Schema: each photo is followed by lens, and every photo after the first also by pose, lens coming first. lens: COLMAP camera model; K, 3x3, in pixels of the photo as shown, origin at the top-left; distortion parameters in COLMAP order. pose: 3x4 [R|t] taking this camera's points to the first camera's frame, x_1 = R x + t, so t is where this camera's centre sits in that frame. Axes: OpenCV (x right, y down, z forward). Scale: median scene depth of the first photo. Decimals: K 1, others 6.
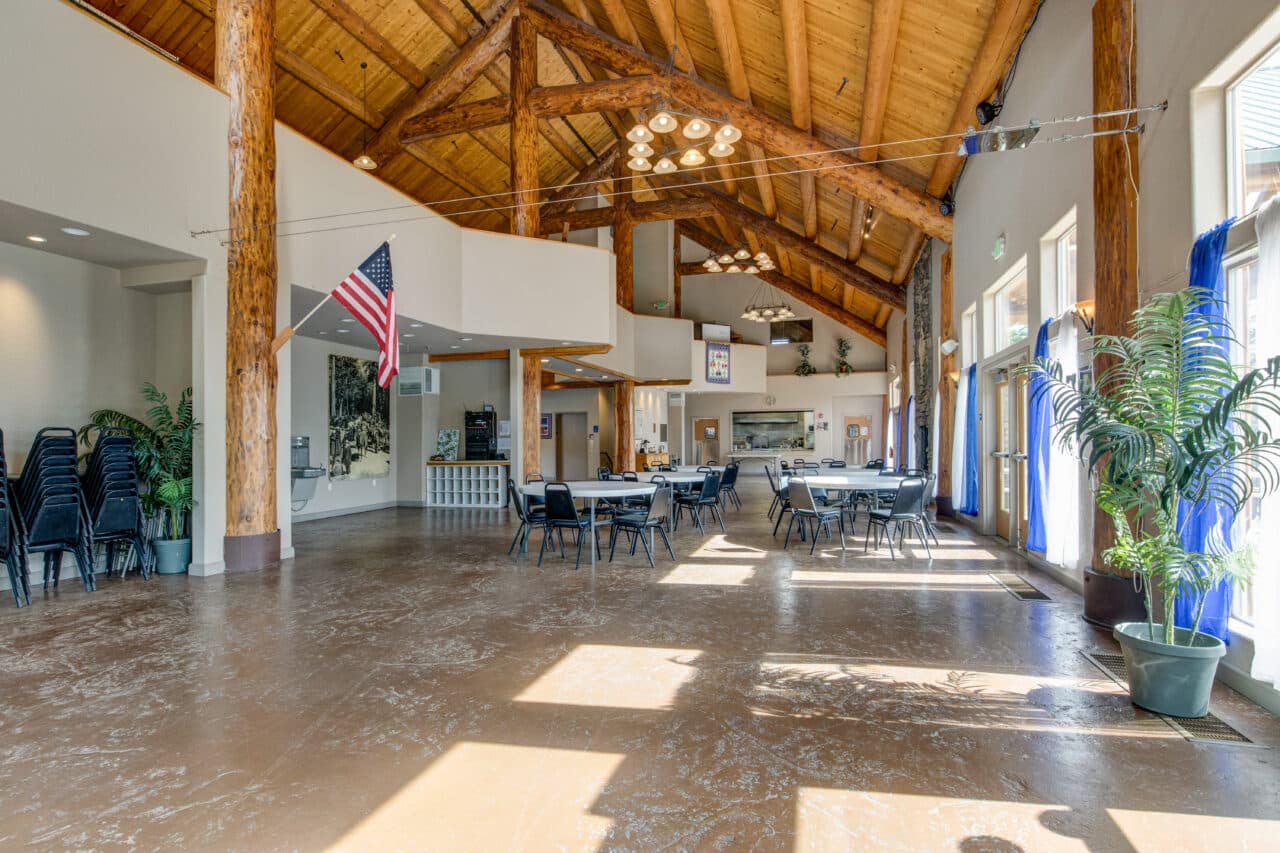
lens RADIAL K [[646.4, 0, 637.0], [0, 646.4, 432.1], [0, 0, 1]] dist [-0.000518, 0.000040]
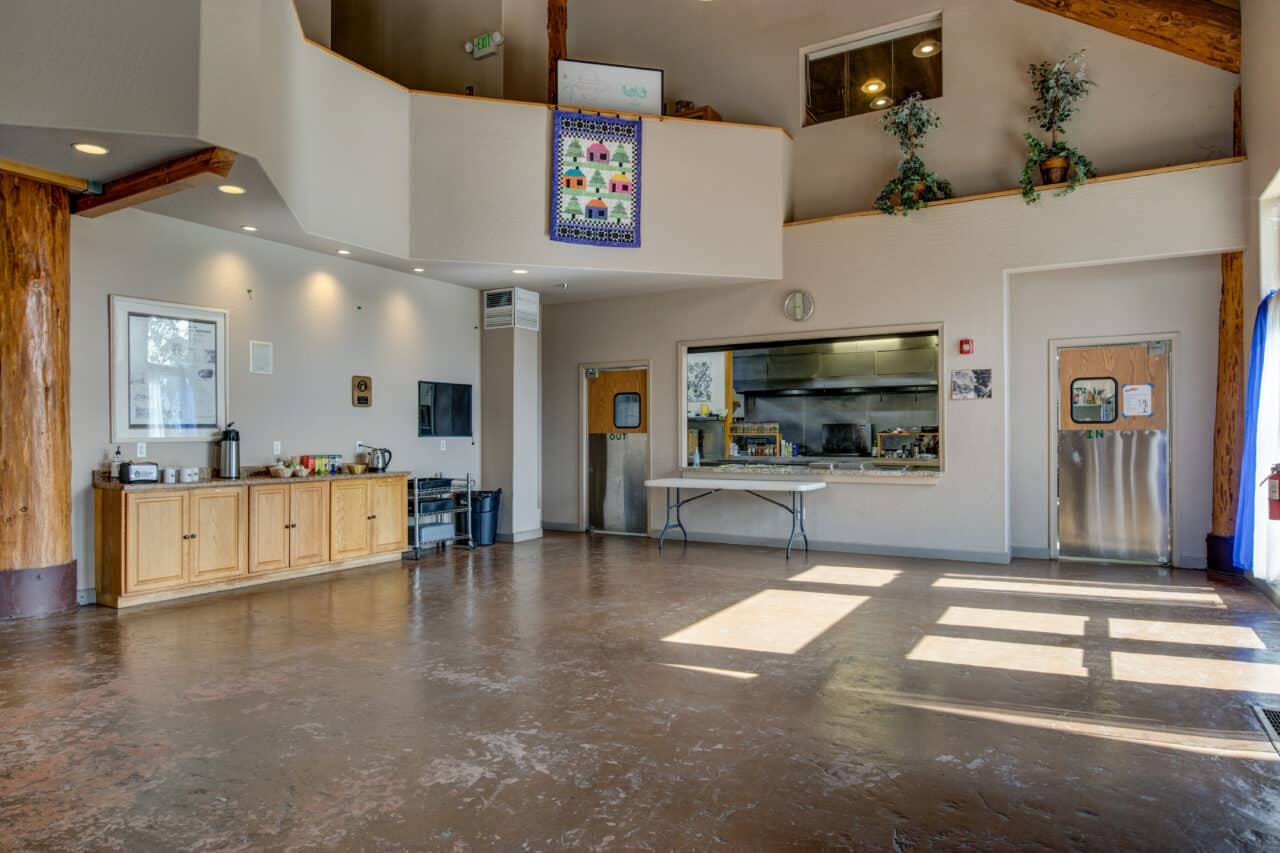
lens RADIAL K [[763.6, 0, 633.8], [0, 763.6, 431.2], [0, 0, 1]] dist [-0.013382, -0.001085]
pose [[0.970232, 0.002019, -0.242171, 0.226259], [0.000886, 0.999929, 0.011885, 0.007338], [0.242178, -0.011746, 0.970161, 0.648508]]
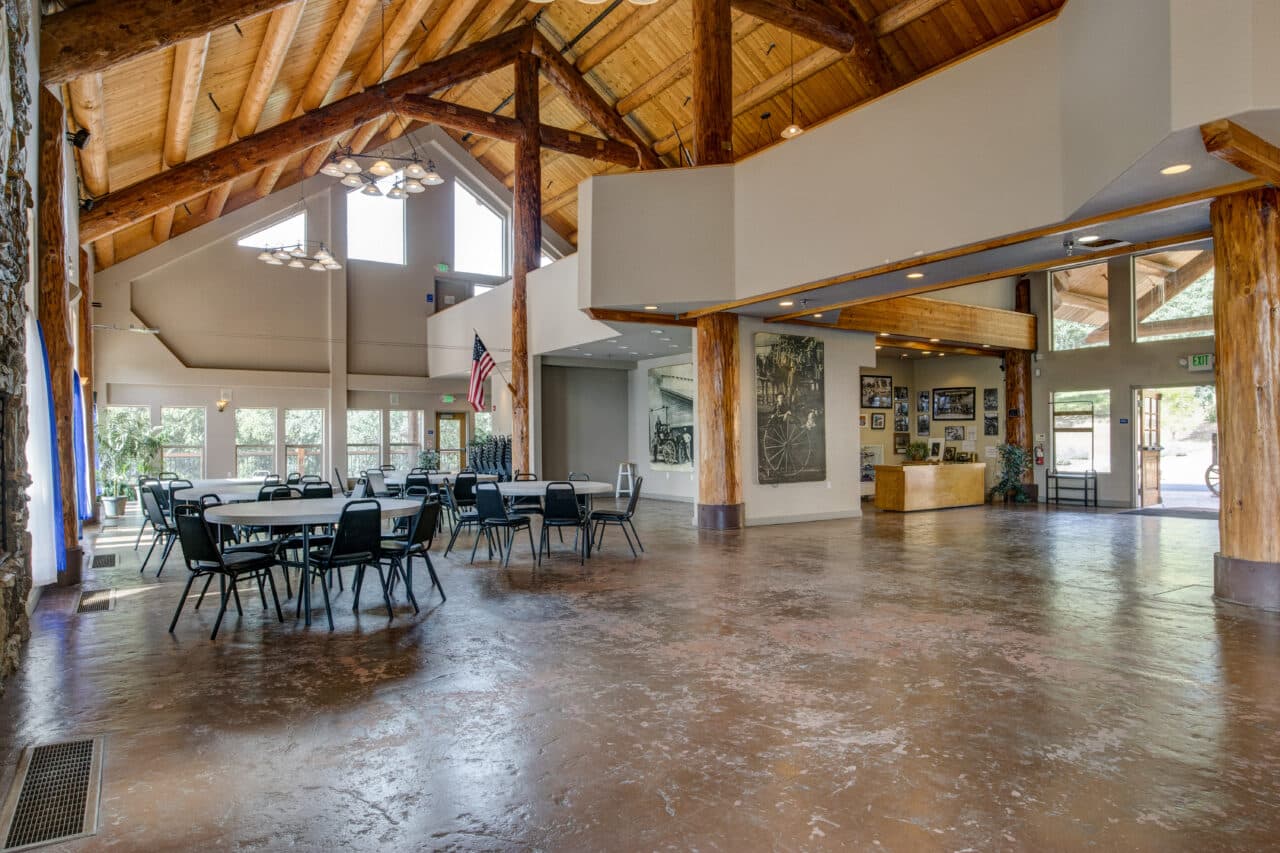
lens RADIAL K [[763.6, 0, 632.2], [0, 763.6, 433.3], [0, 0, 1]] dist [-0.013382, -0.001085]
pose [[-0.634716, 0.003407, -0.772738, 0.307857], [0.026261, 0.999508, -0.017163, 0.009963], [0.772300, -0.031187, -0.634493, 0.833057]]
